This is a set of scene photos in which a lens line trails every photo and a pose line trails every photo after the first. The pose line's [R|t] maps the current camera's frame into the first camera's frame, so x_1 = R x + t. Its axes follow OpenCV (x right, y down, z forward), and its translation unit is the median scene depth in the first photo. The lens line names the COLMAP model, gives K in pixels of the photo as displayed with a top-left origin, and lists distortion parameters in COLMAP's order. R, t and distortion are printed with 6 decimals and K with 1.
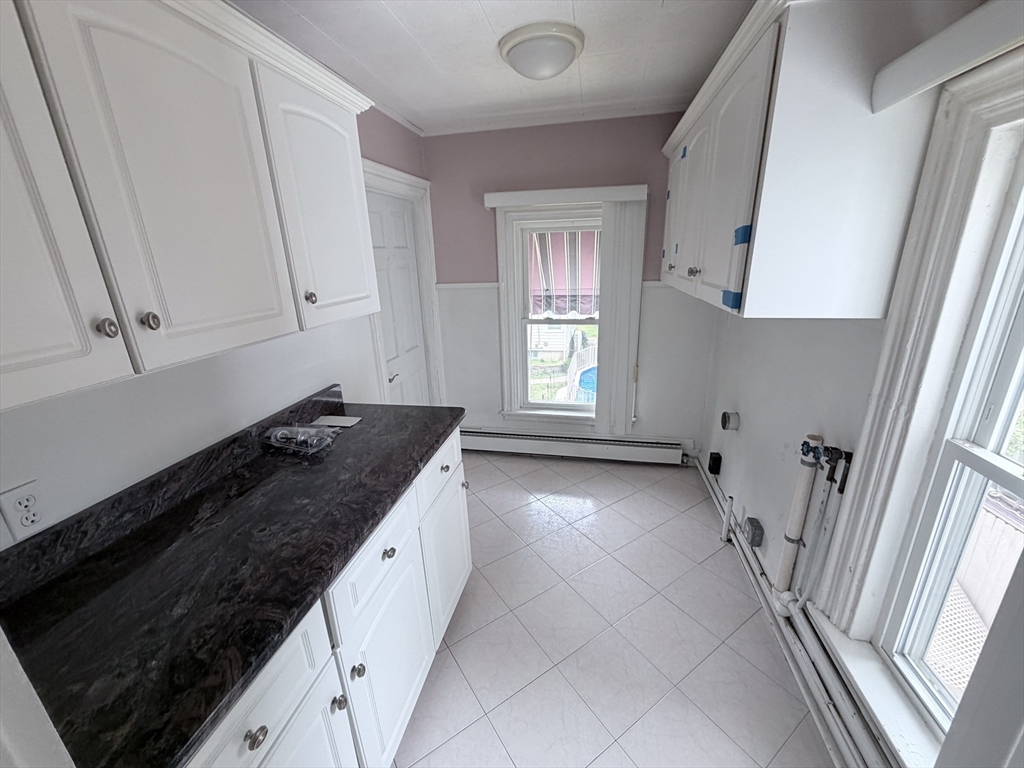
lens RADIAL K [[409.1, 0, 513.4], [0, 409.1, 385.9], [0, 0, 1]] dist [0.002972, 0.000234]
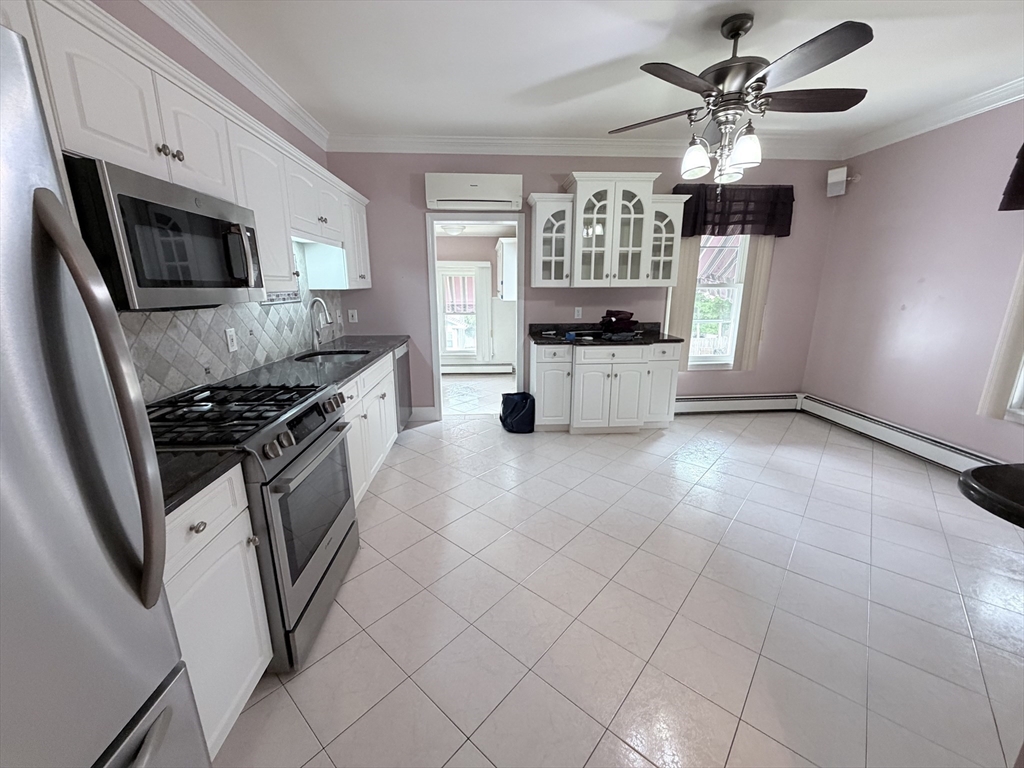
lens RADIAL K [[409.1, 0, 511.5], [0, 409.1, 380.3], [0, 0, 1]] dist [0.002972, 0.000234]
pose [[0.965511, -0.034608, 0.258051, -0.218734], [0.056286, 0.995433, -0.077099, 0.423434], [-0.254204, 0.088965, 0.963050, -1.313813]]
